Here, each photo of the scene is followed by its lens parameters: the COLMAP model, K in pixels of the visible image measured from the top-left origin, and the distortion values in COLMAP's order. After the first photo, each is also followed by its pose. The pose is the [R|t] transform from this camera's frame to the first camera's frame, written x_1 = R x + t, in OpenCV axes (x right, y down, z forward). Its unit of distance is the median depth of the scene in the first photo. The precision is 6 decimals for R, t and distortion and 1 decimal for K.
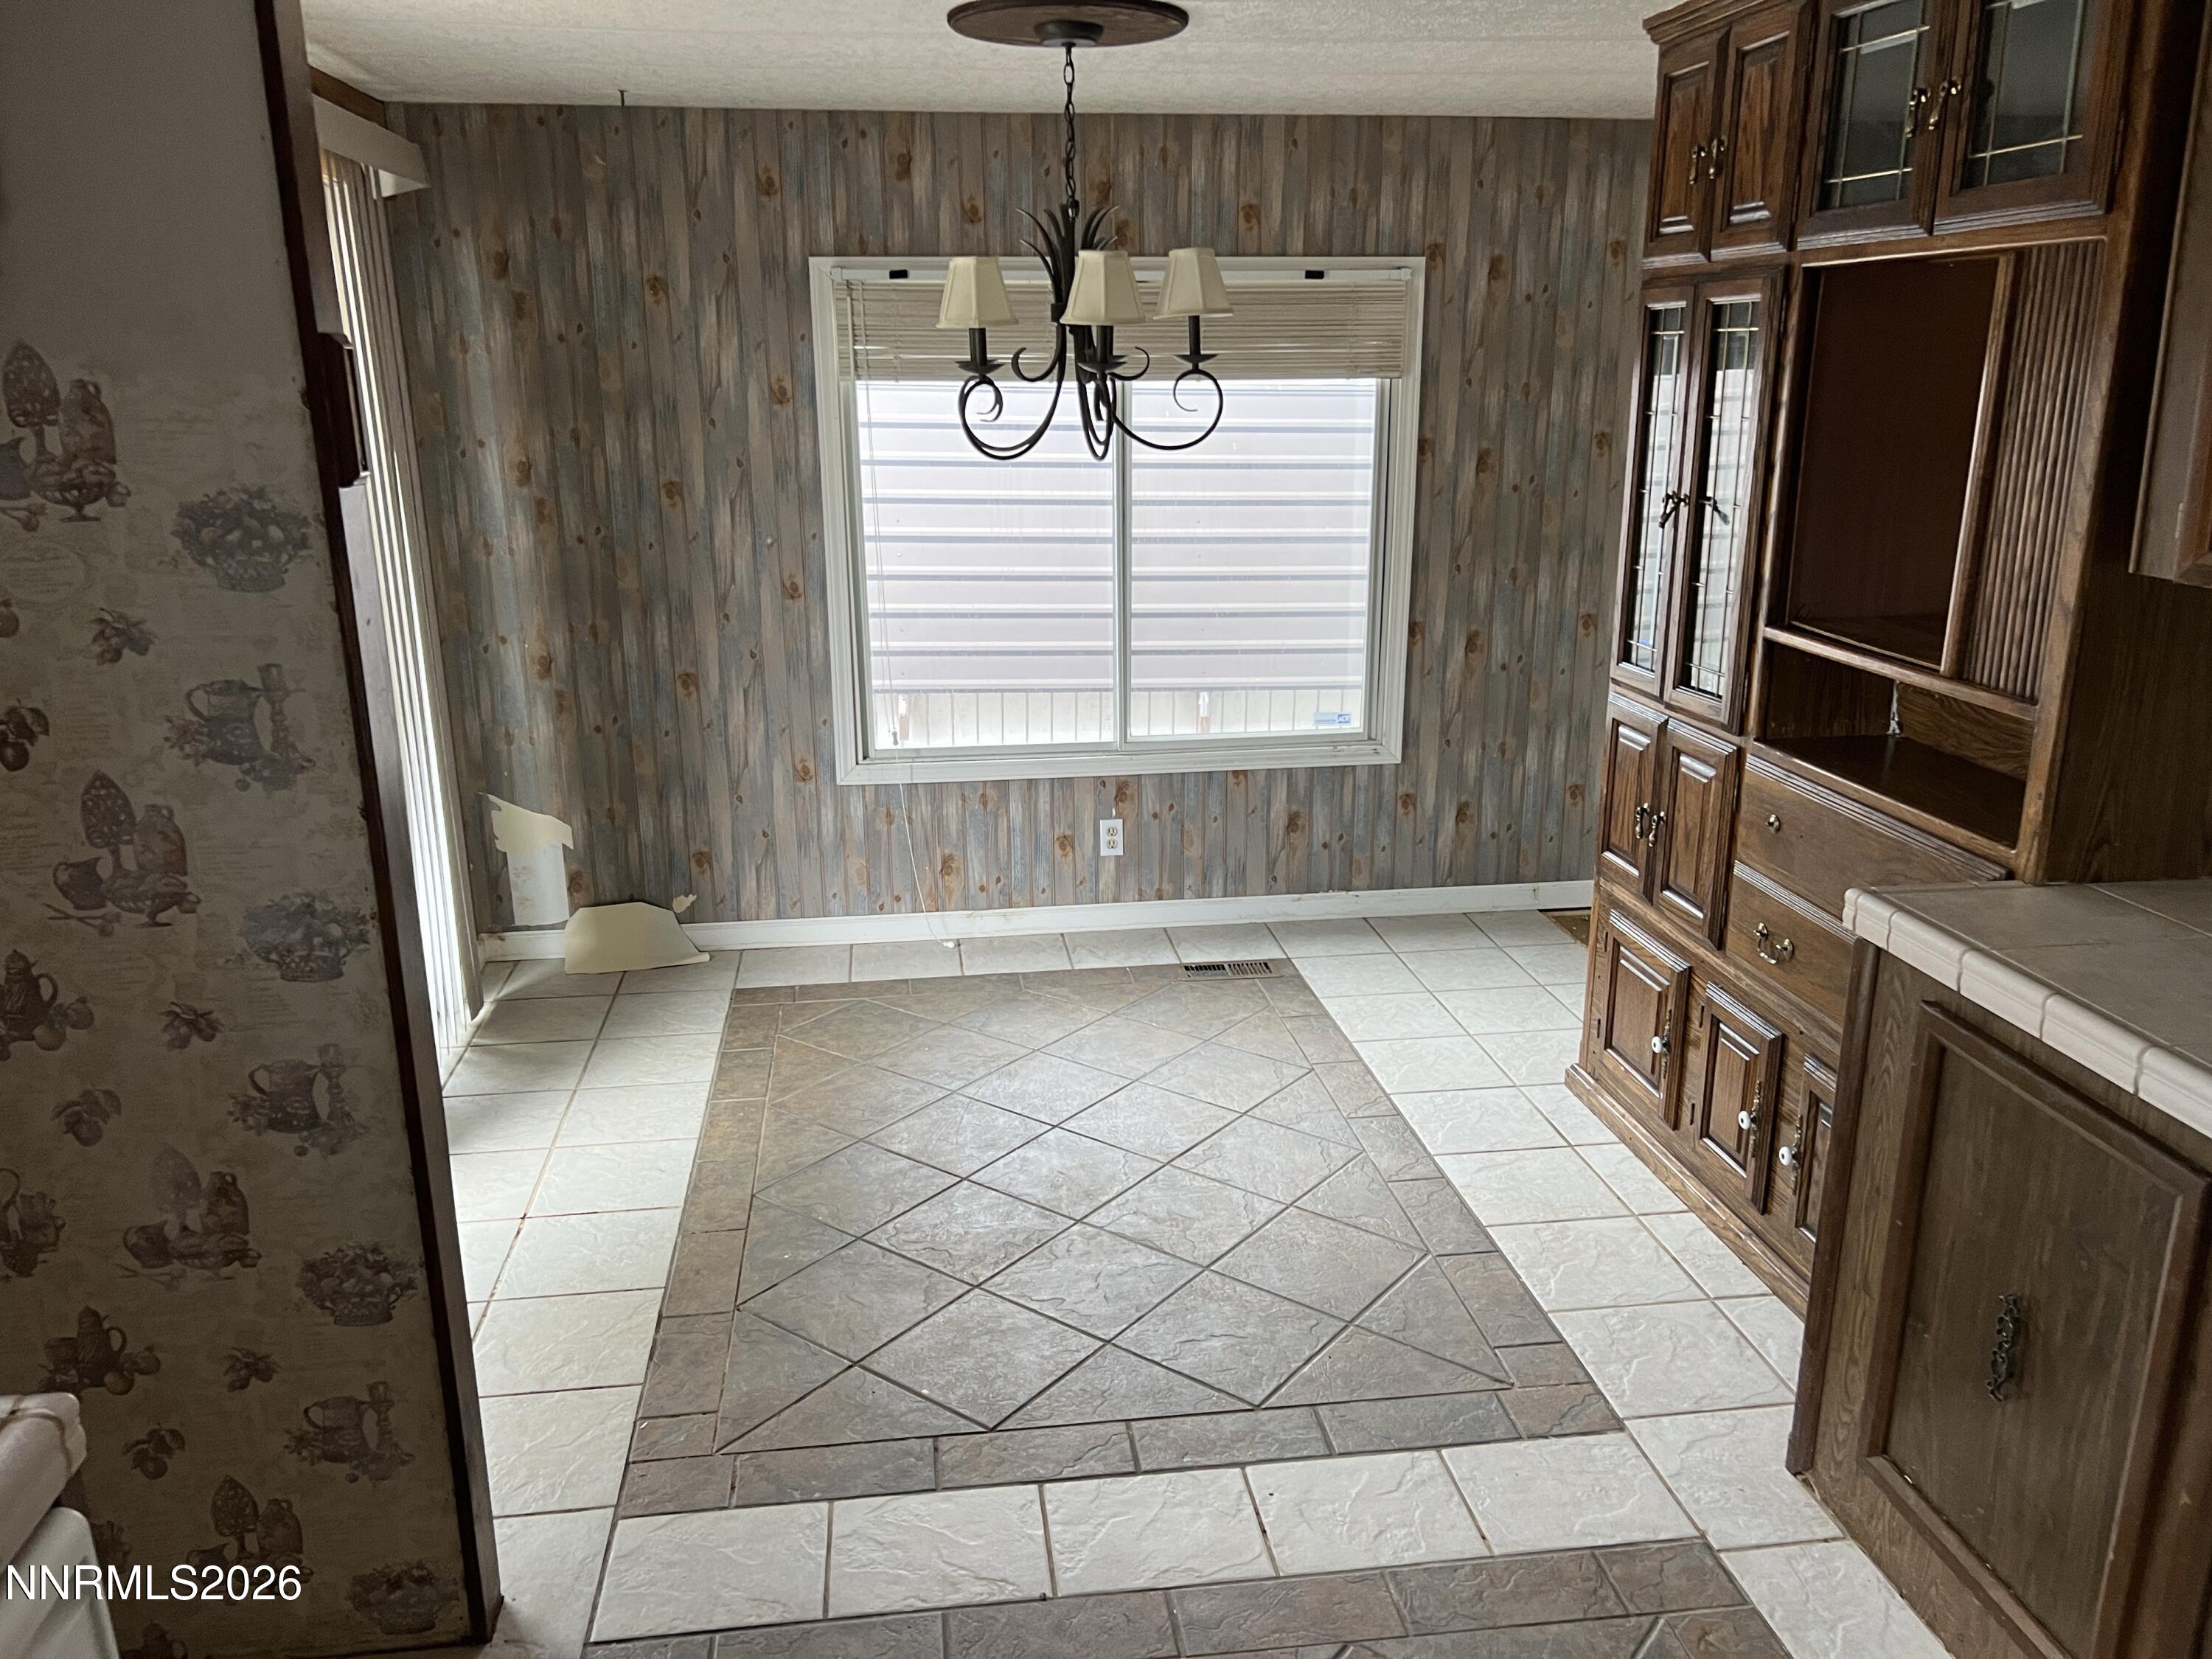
lens RADIAL K [[1662.9, 0, 1108.0], [0, 1662.9, 826.6], [0, 0, 1]] dist [0.018958, -0.054648]
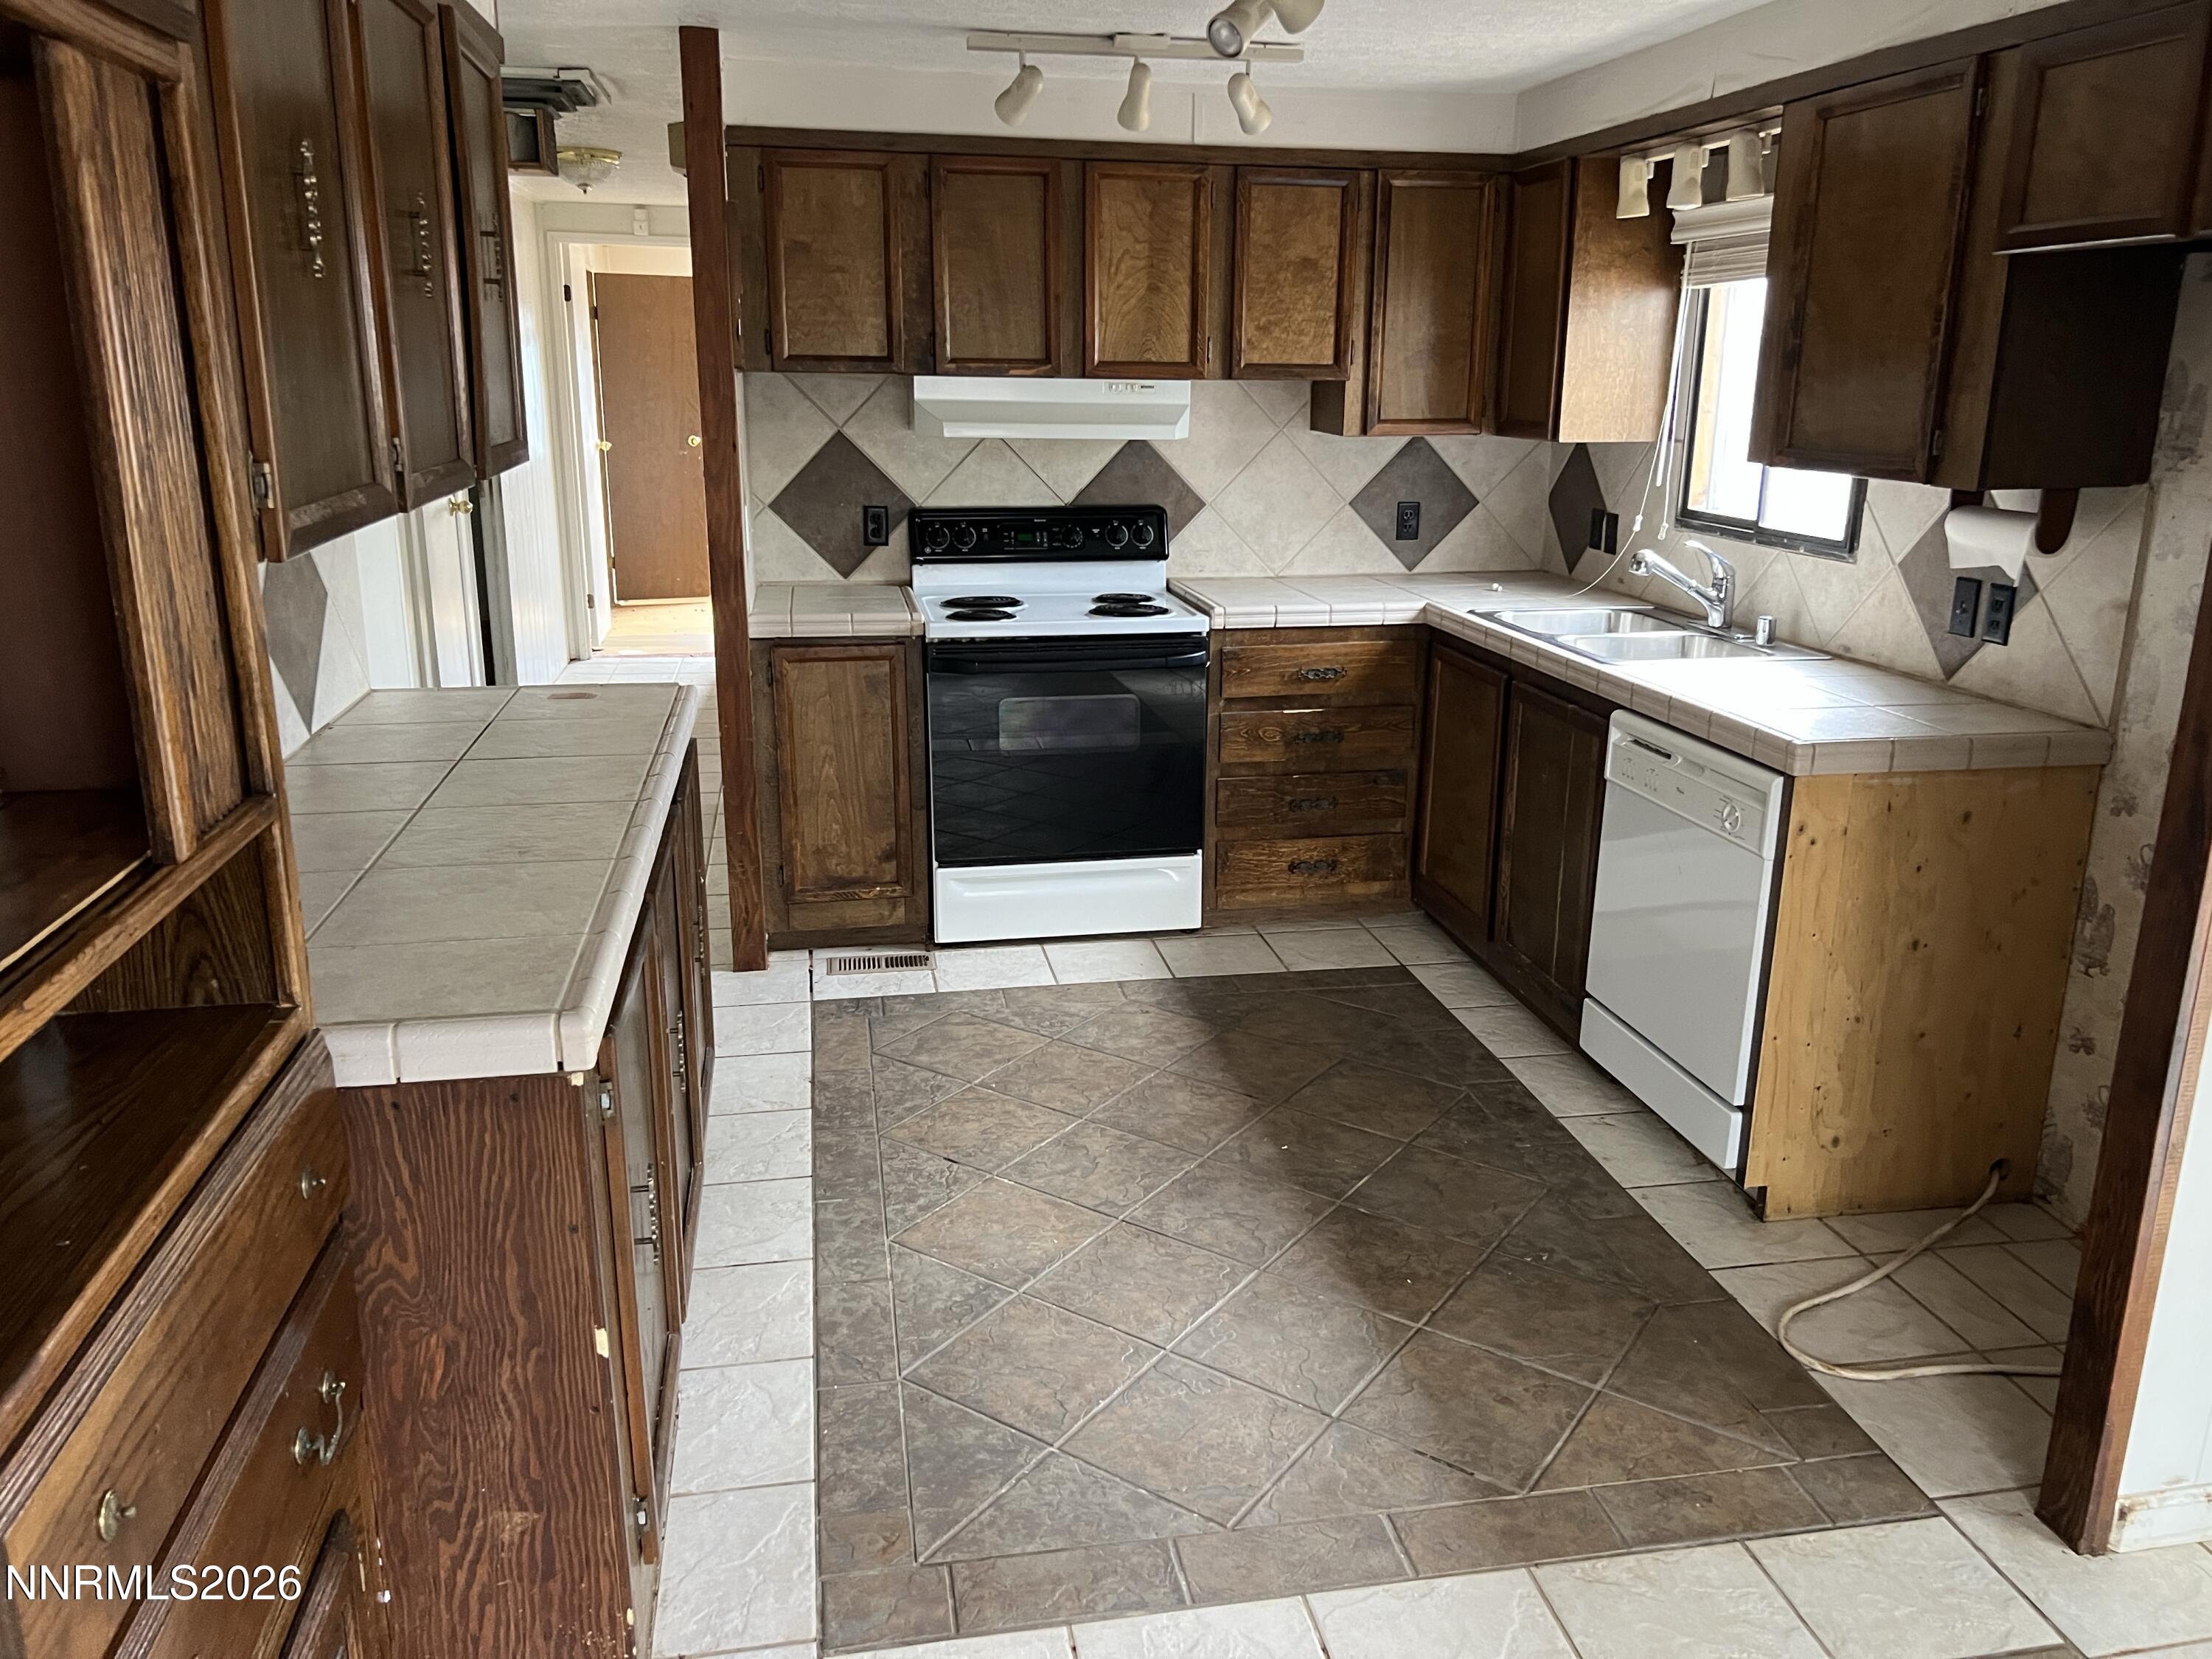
lens RADIAL K [[1662.9, 0, 1107.7], [0, 1662.9, 824.5], [0, 0, 1]] dist [0.018958, -0.054648]
pose [[-0.999375, 0.012050, -0.033221, 0.240891], [-0.007015, 0.853712, 0.520698, -0.414193], [0.034636, 0.520606, -0.853094, 1.585032]]
